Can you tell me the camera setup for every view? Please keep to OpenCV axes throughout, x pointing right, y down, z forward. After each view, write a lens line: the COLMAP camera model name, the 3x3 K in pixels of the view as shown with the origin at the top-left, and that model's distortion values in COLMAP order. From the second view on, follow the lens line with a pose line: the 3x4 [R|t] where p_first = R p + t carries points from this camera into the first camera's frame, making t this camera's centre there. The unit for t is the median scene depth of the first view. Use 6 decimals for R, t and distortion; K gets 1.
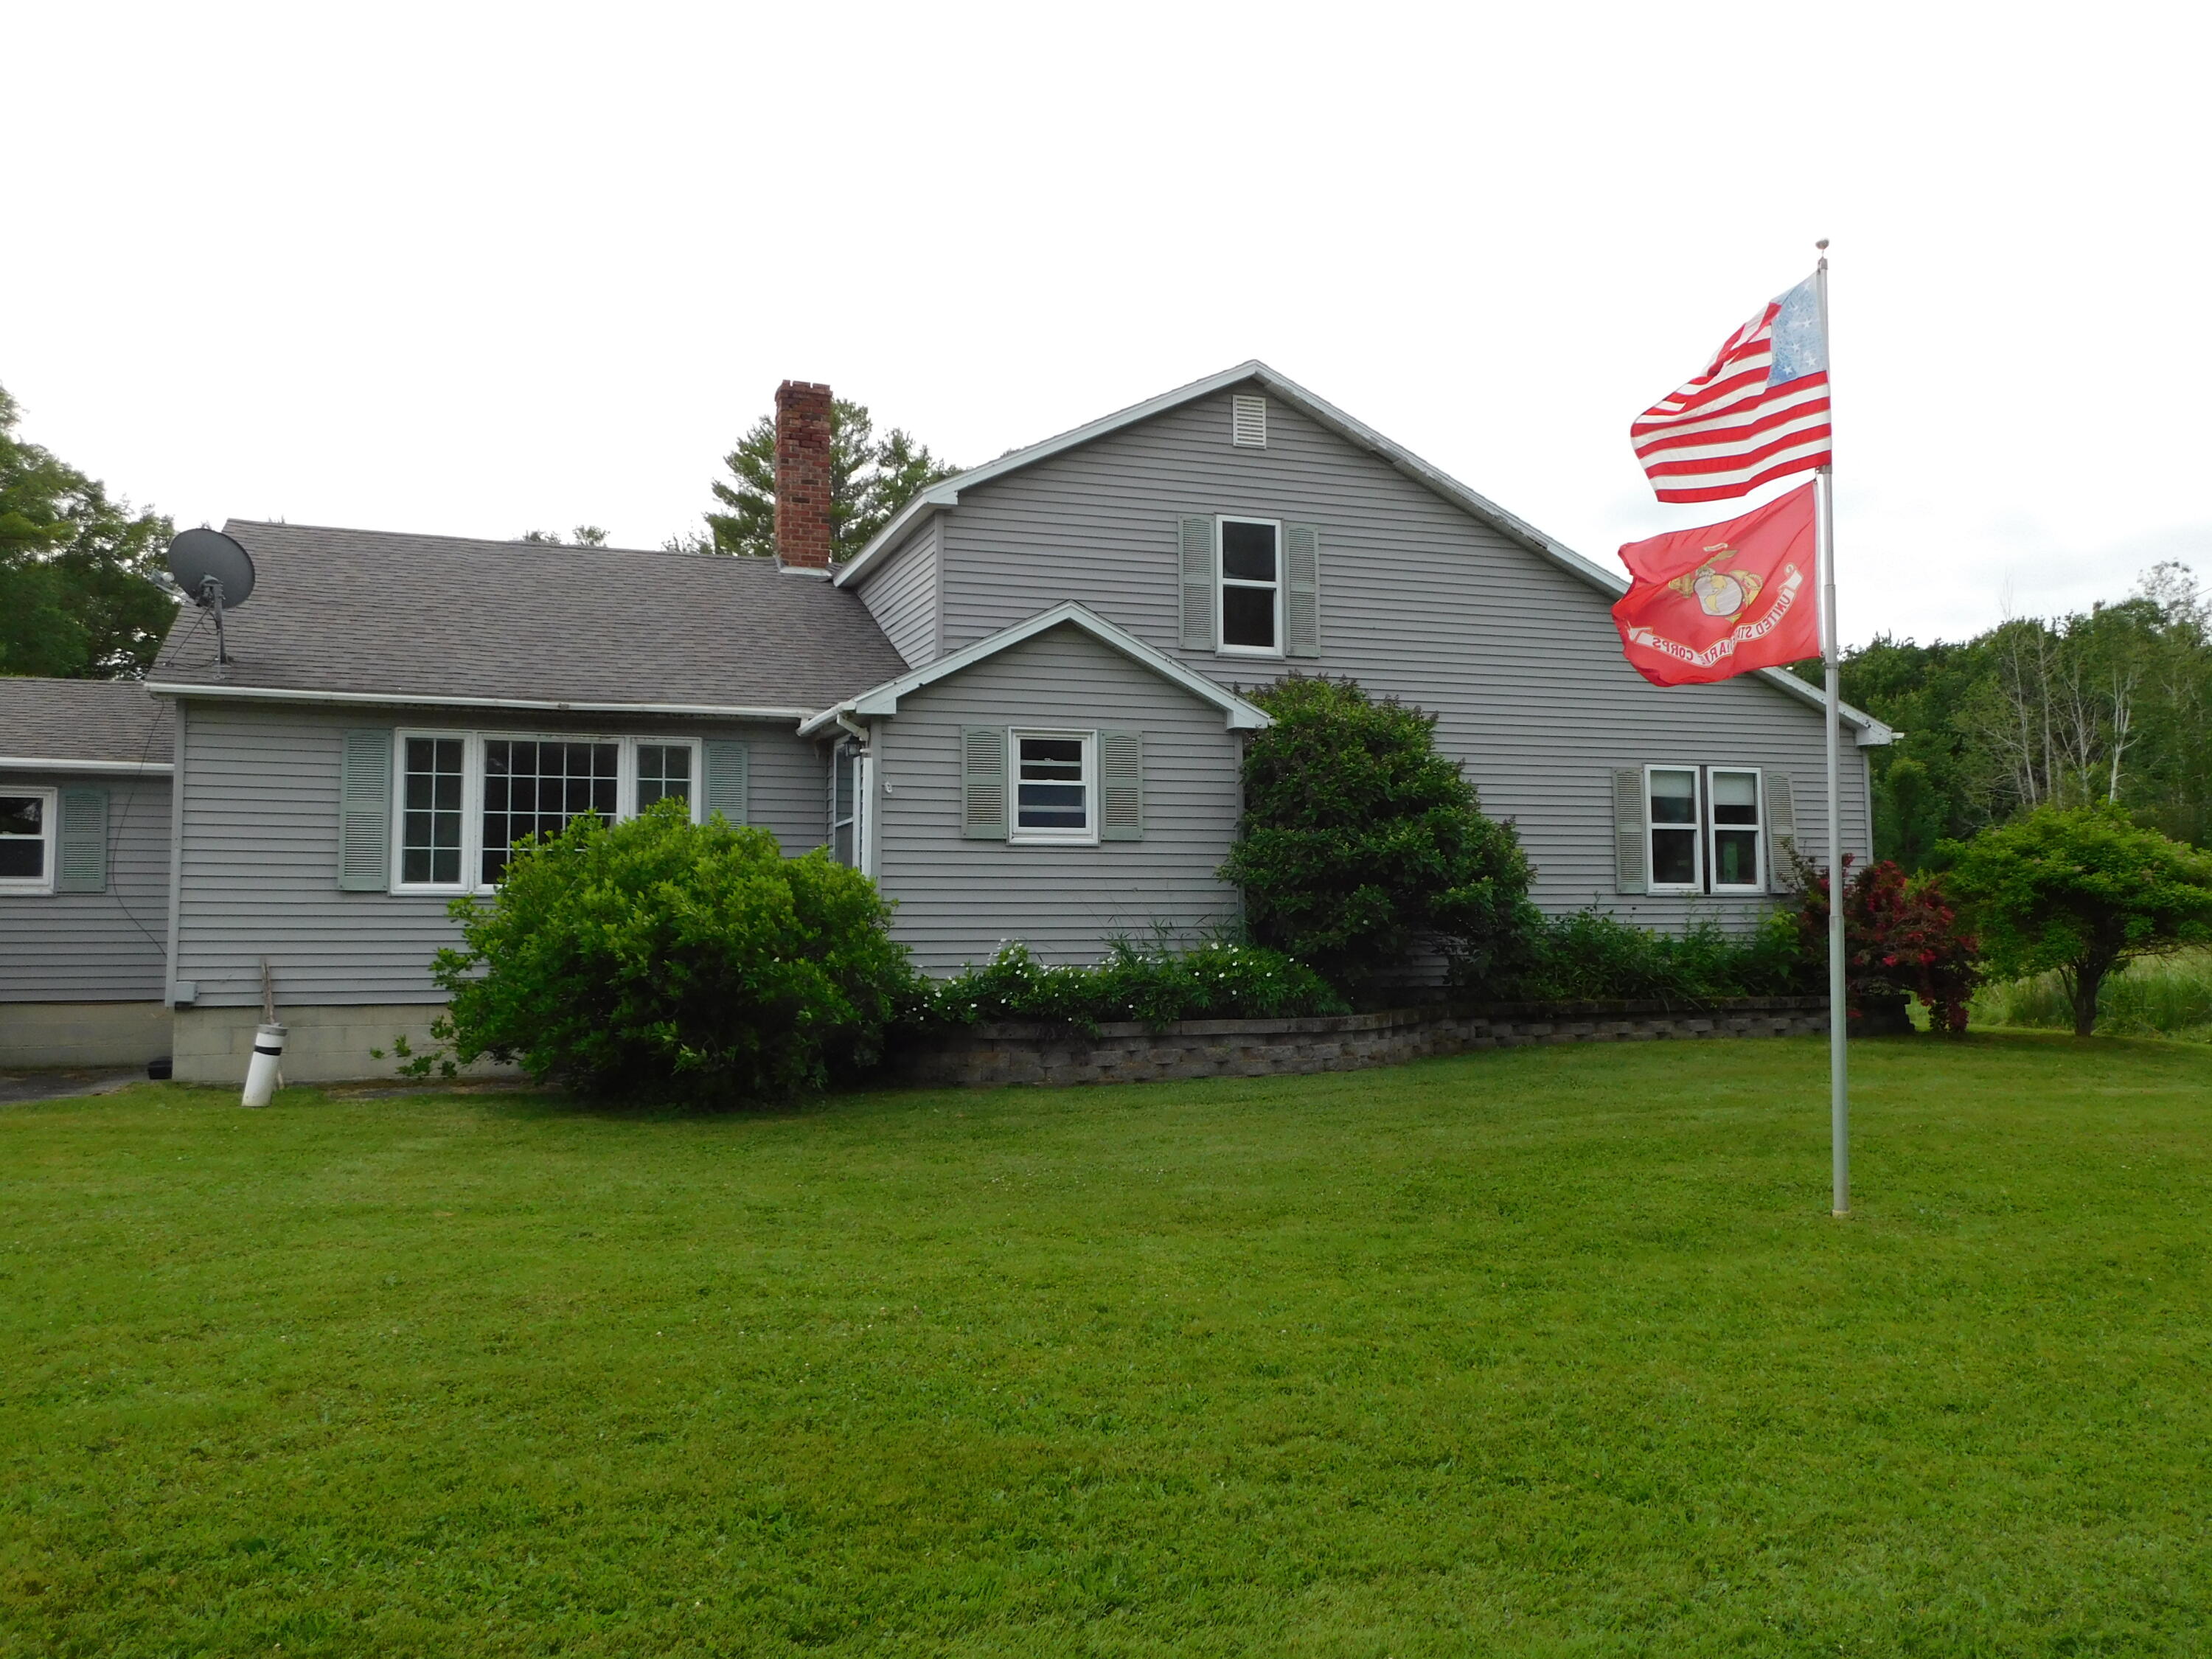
lens RADIAL K [[1828.3, 0, 1116.3], [0, 1828.3, 805.9], [0, 0, 1]] dist [-0.008483, 0.005290]
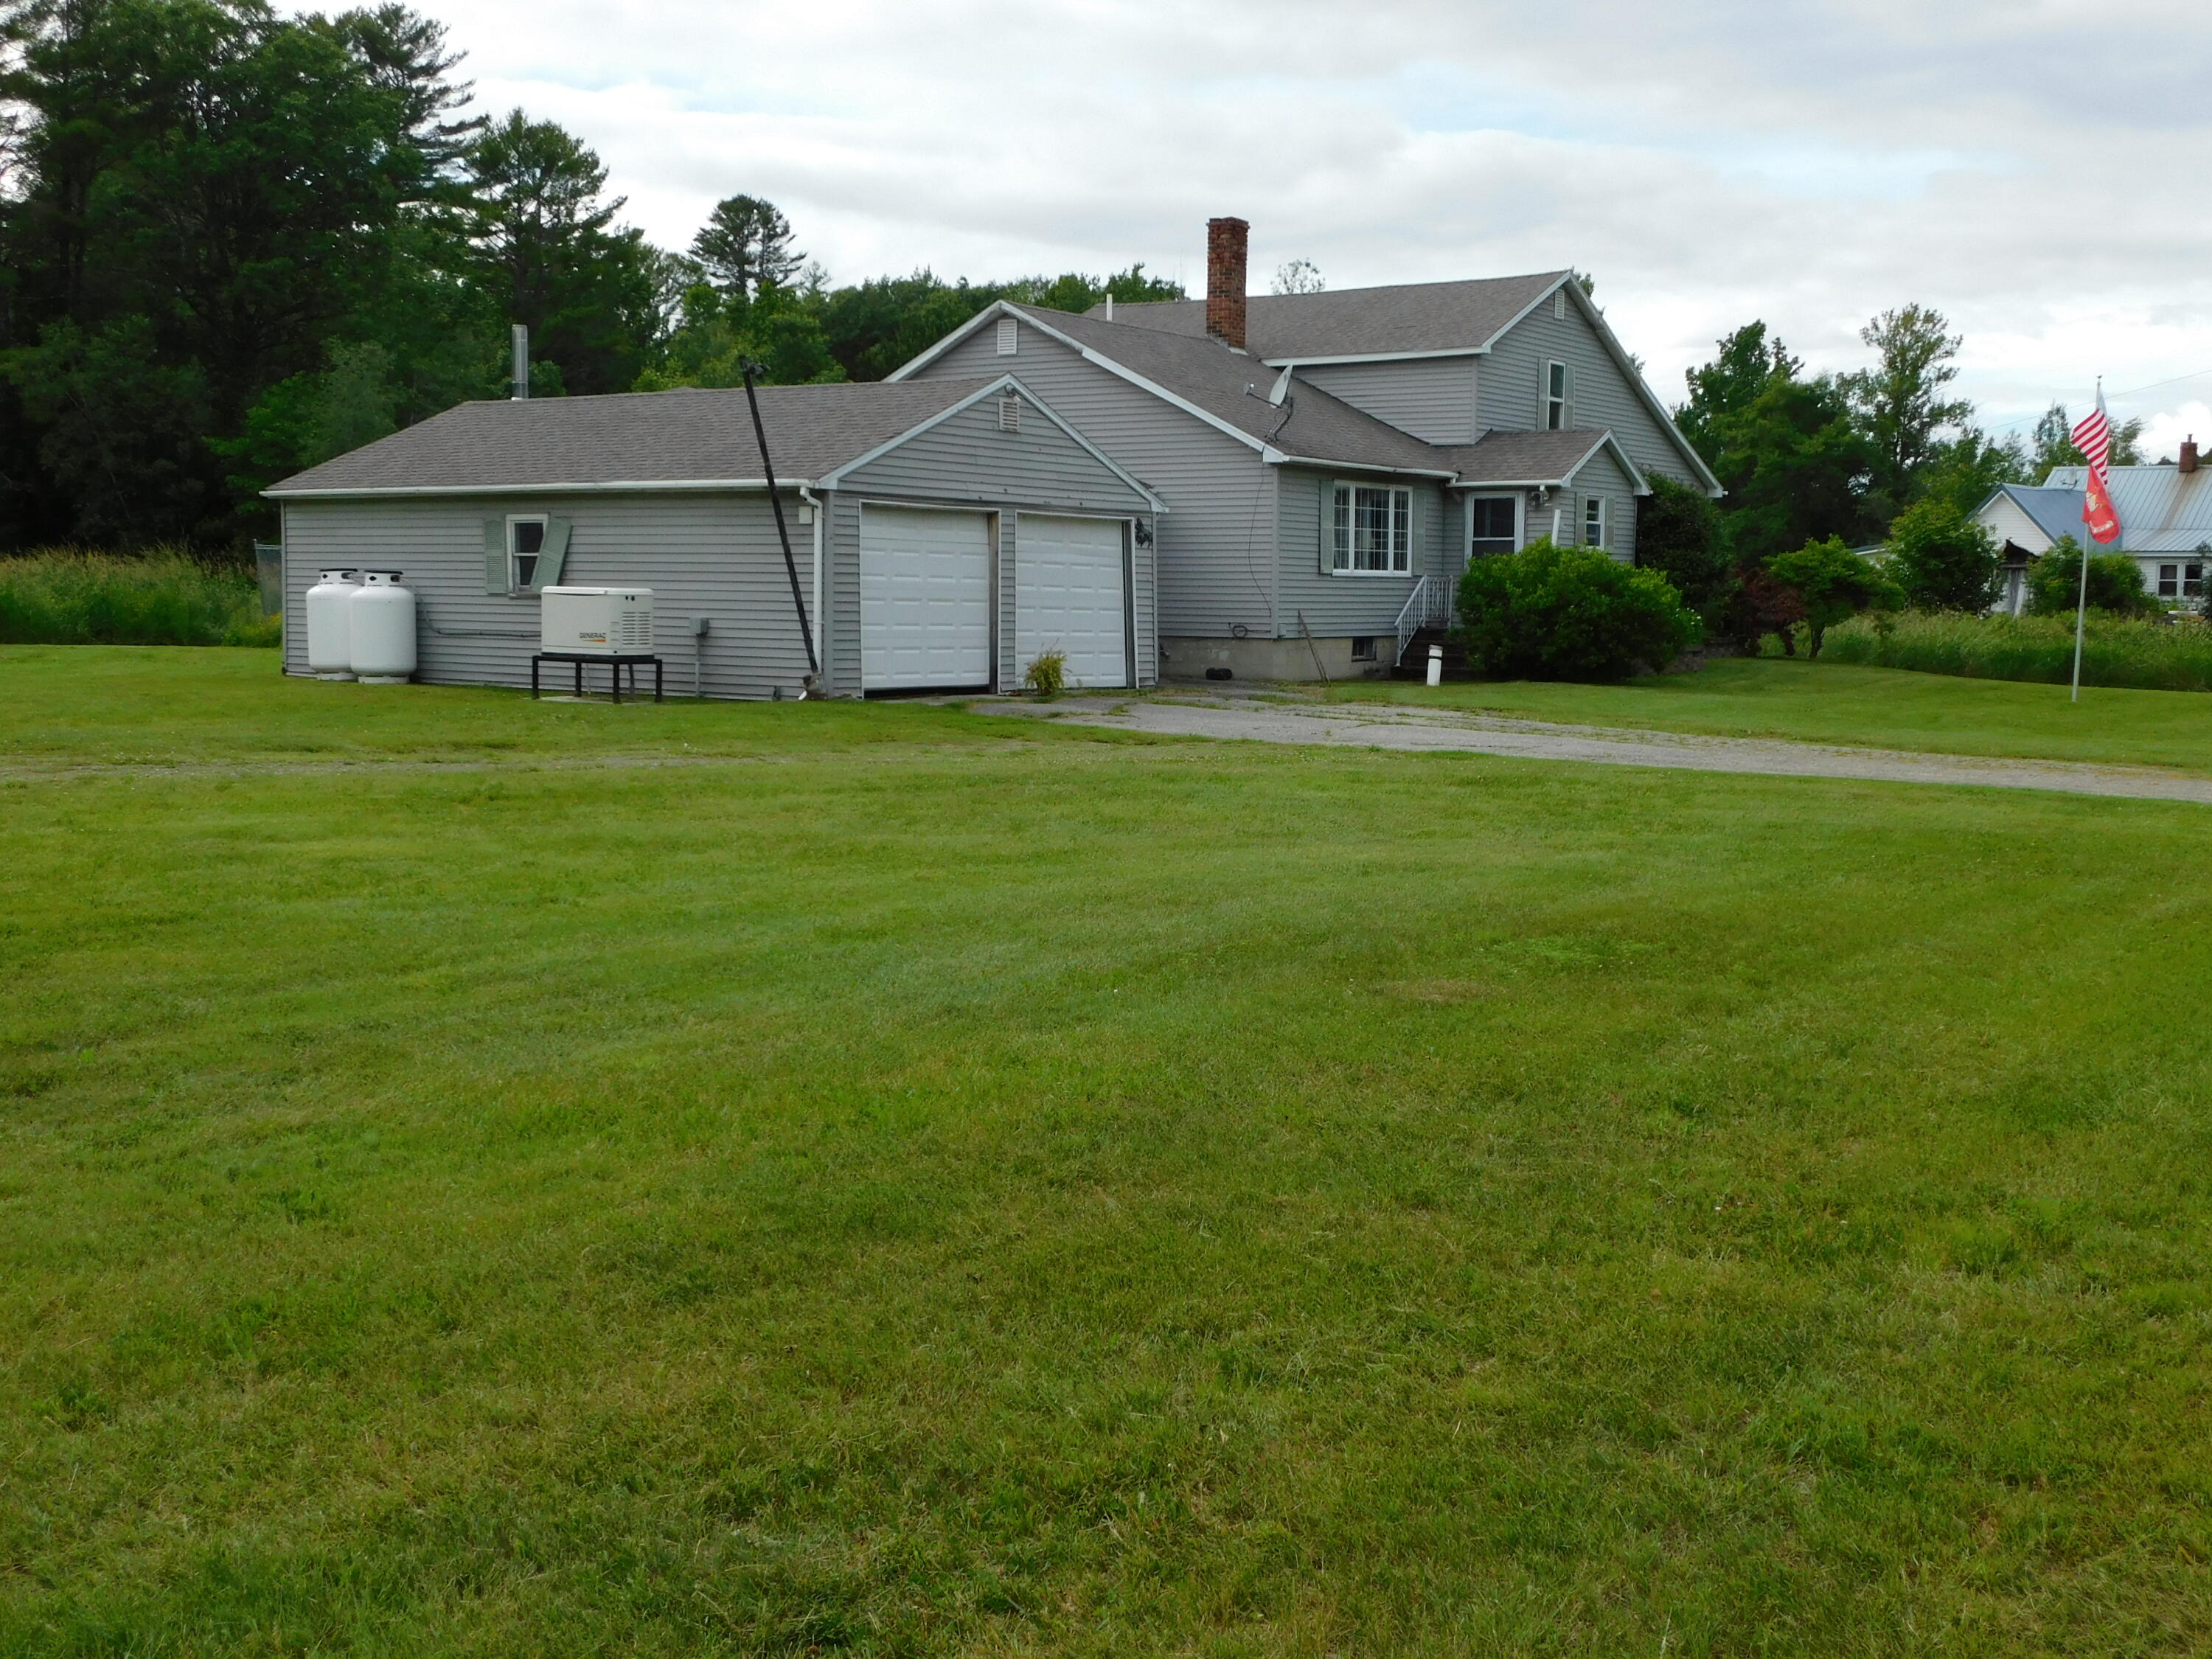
lens RADIAL K [[2315.3, 0, 1106.7], [0, 2315.3, 842.5], [0, 0, 1]] dist [0.021808, 0.000000]
pose [[0.814807, -0.049036, 0.577654, -1.753624], [-0.059066, 0.984209, 0.166863, -0.054987], [-0.576715, -0.170081, 0.799045, -0.668055]]
